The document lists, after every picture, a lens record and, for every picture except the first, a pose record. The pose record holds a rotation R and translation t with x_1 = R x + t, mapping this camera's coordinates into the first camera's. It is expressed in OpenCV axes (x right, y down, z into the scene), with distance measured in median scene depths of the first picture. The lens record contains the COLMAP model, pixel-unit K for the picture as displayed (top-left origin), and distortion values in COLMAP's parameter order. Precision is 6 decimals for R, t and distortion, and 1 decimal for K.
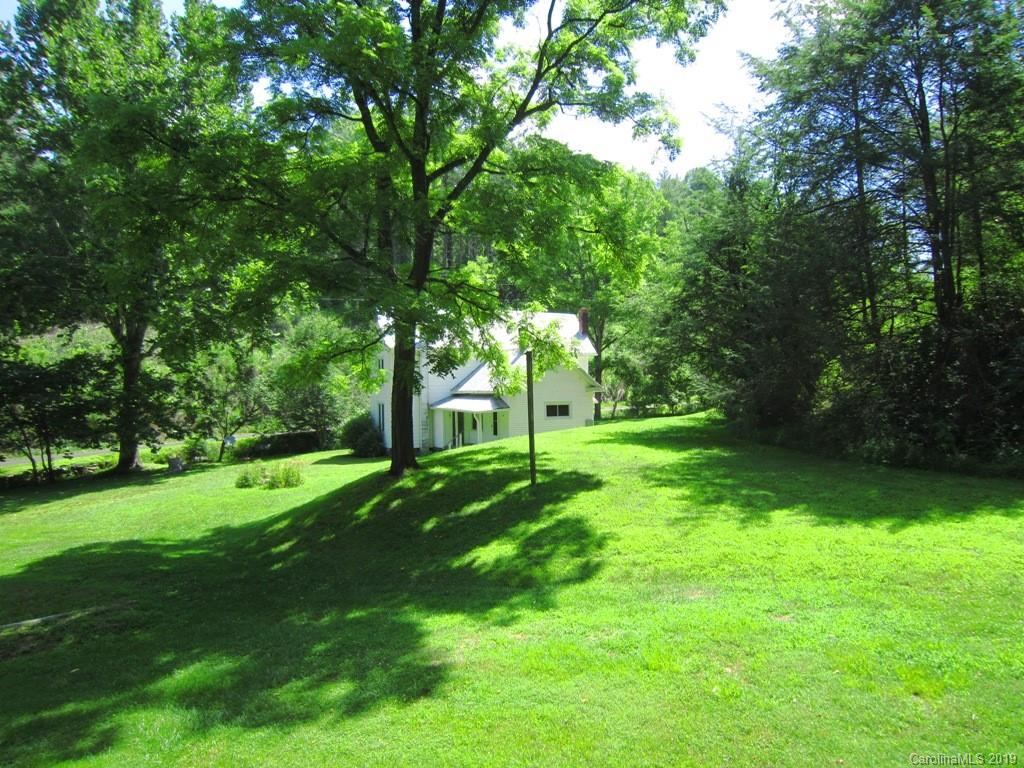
lens RADIAL K [[713.6, 0, 512.0], [0, 713.6, 384.0], [0, 0, 1]] dist [-0.085116, 0.001142]
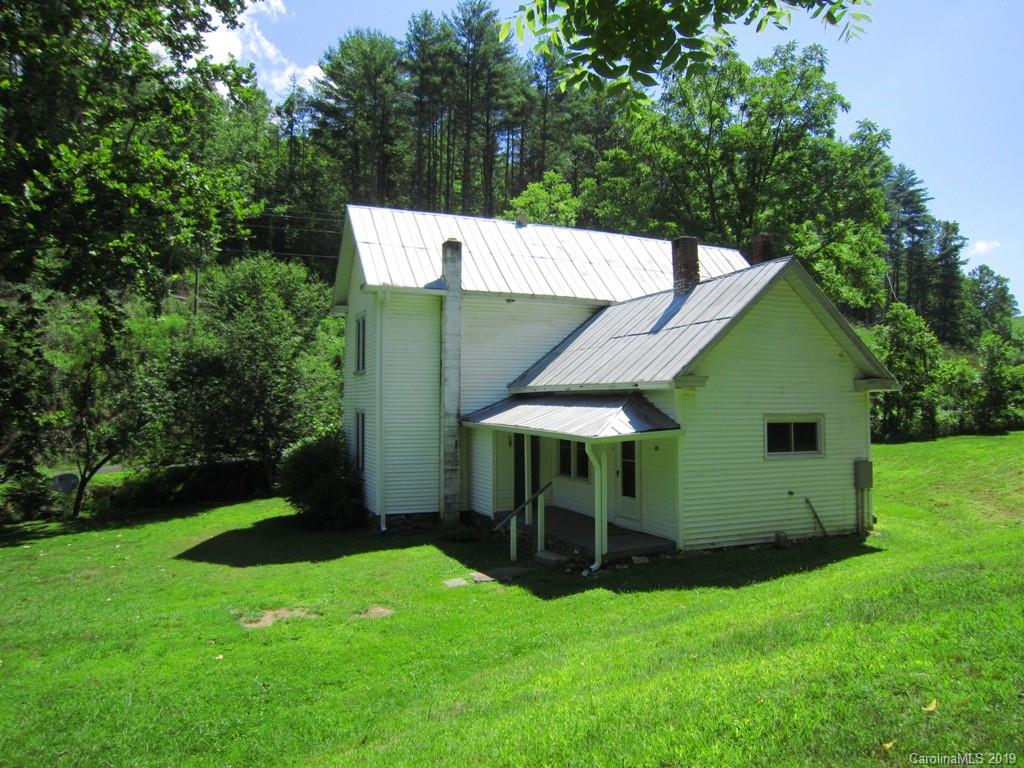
lens RADIAL K [[714.7, 0, 512.0], [0, 714.7, 384.0], [0, 0, 1]] dist [0.001193, 0.000151]
pose [[0.998906, 0.012818, -0.044972, -0.068399], [-0.013757, 0.999692, -0.020648, 0.018219], [0.044693, 0.021244, 0.998775, 0.584813]]
